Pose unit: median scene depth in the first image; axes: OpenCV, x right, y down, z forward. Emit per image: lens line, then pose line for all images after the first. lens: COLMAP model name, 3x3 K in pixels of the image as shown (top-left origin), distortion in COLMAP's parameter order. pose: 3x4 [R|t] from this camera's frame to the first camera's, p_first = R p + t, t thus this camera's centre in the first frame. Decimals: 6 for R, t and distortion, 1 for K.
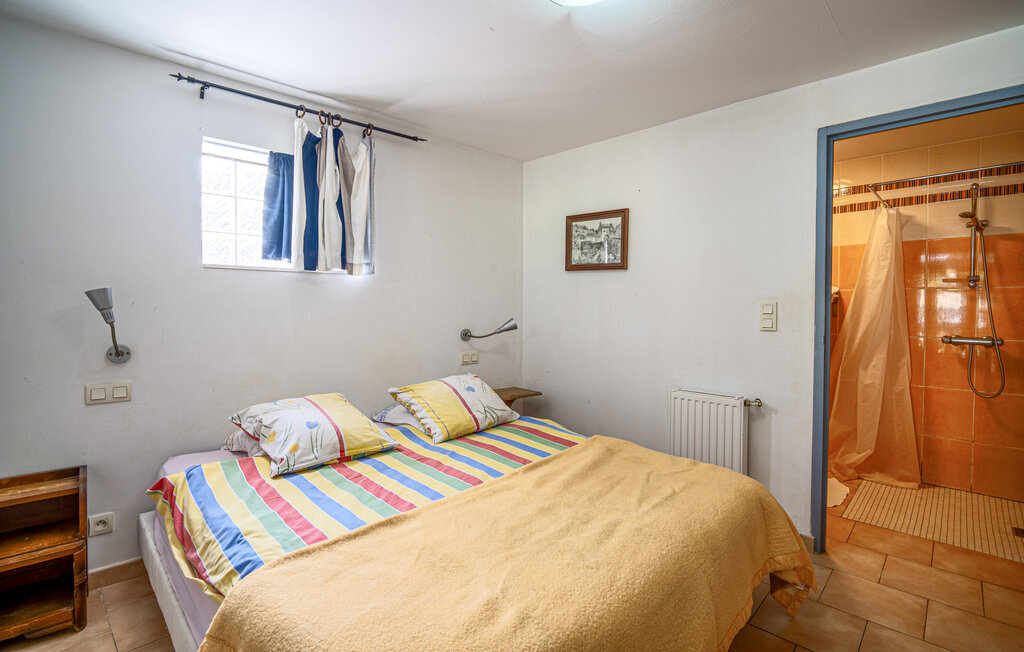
lens RADIAL K [[480.1, 0, 517.8], [0, 480.1, 319.5], [0, 0, 1]] dist [-0.000516, -0.002510]
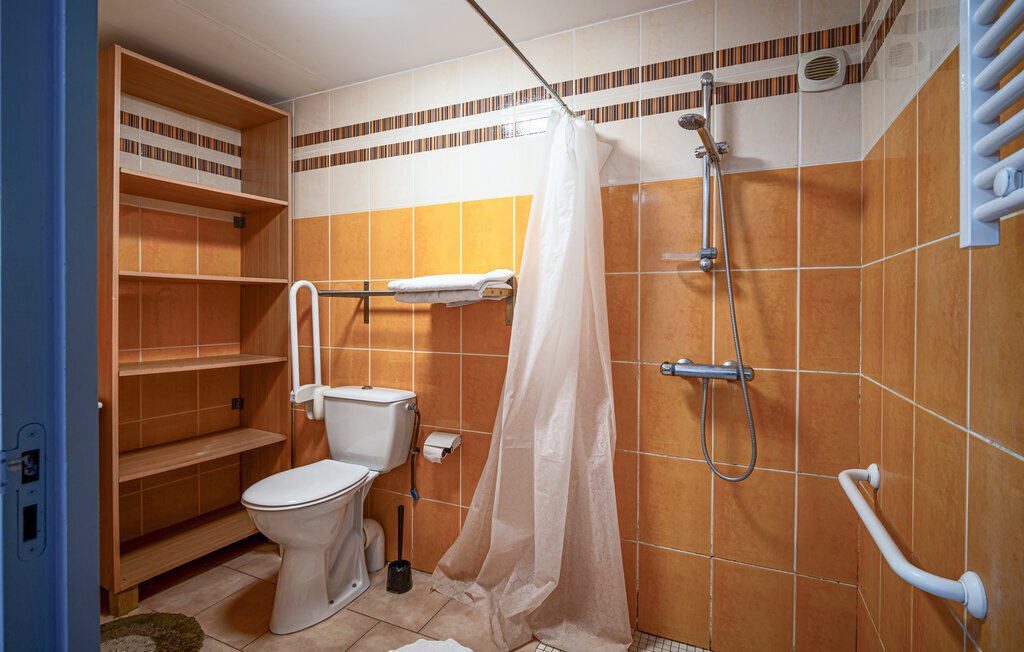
lens RADIAL K [[480.1, 0, 507.8], [0, 480.1, 317.2], [0, 0, 1]] dist [-0.000516, -0.002510]
pose [[0.955780, -0.009987, 0.293913, 0.552405], [0.012053, 0.999914, -0.005220, -0.012854], [-0.293835, 0.008532, 0.955818, 0.527578]]
